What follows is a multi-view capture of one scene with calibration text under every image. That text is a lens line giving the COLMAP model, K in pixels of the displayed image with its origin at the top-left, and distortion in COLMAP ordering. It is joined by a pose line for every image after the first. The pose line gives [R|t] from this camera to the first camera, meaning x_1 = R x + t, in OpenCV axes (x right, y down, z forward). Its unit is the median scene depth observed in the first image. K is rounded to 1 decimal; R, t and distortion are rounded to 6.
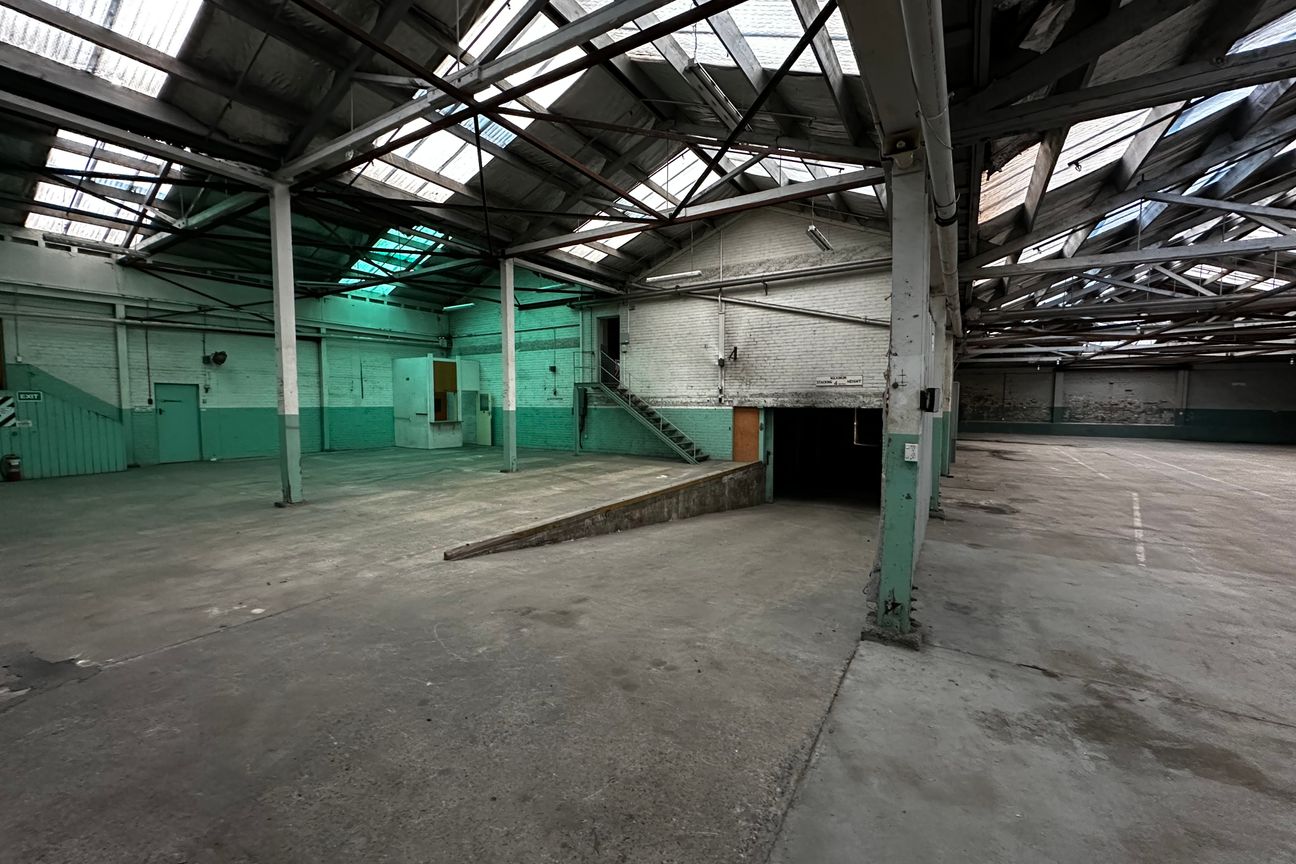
lens RADIAL K [[513.5, 0, 651.5], [0, 513.5, 435.0], [0, 0, 1]] dist [-0.002200, -0.000403]
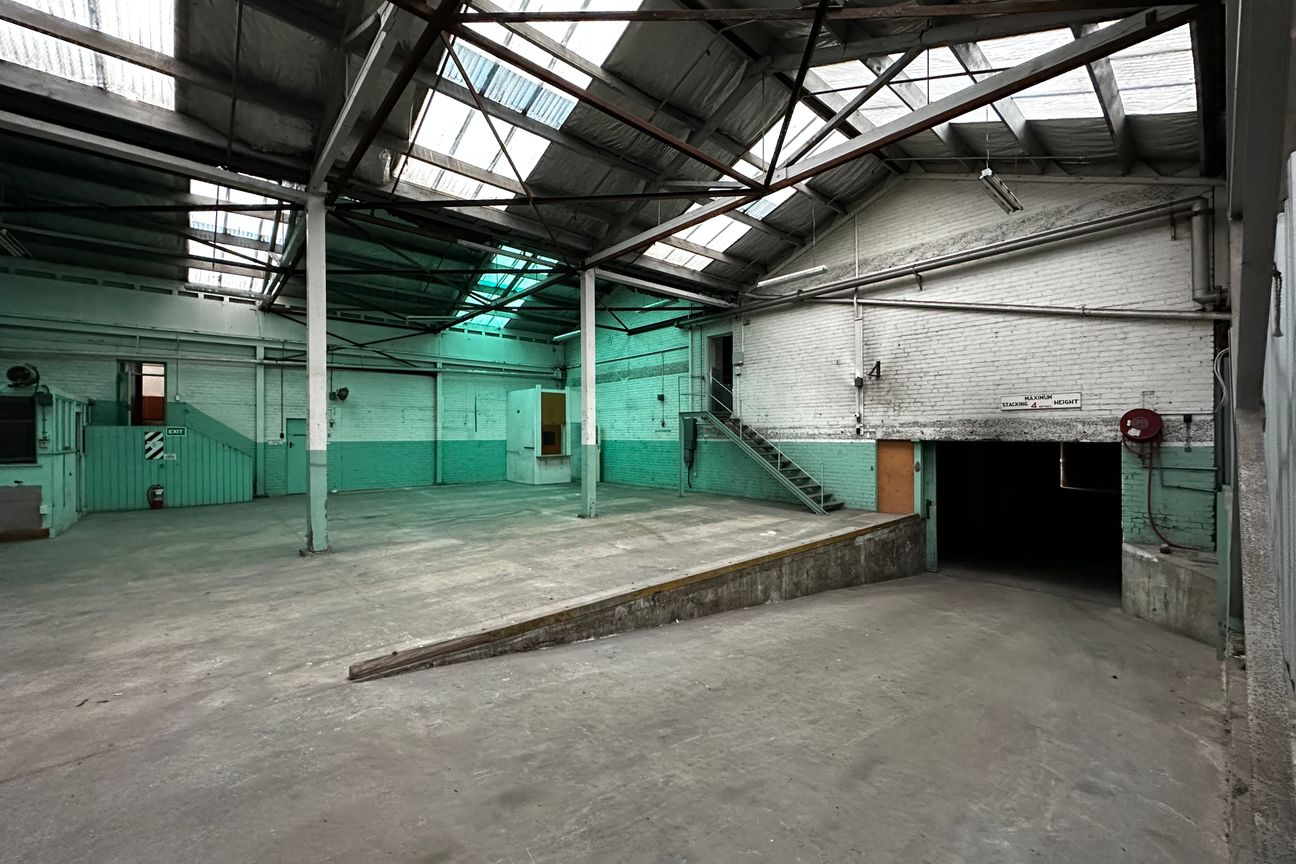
lens RADIAL K [[513.5, 0, 651.8], [0, 513.5, 433.3], [0, 0, 1]] dist [-0.002200, -0.000403]
pose [[0.958371, -0.005105, -0.285481, 0.067883], [-0.013691, 0.997869, -0.063804, -0.013664], [0.285198, 0.065056, 0.956258, 0.210893]]
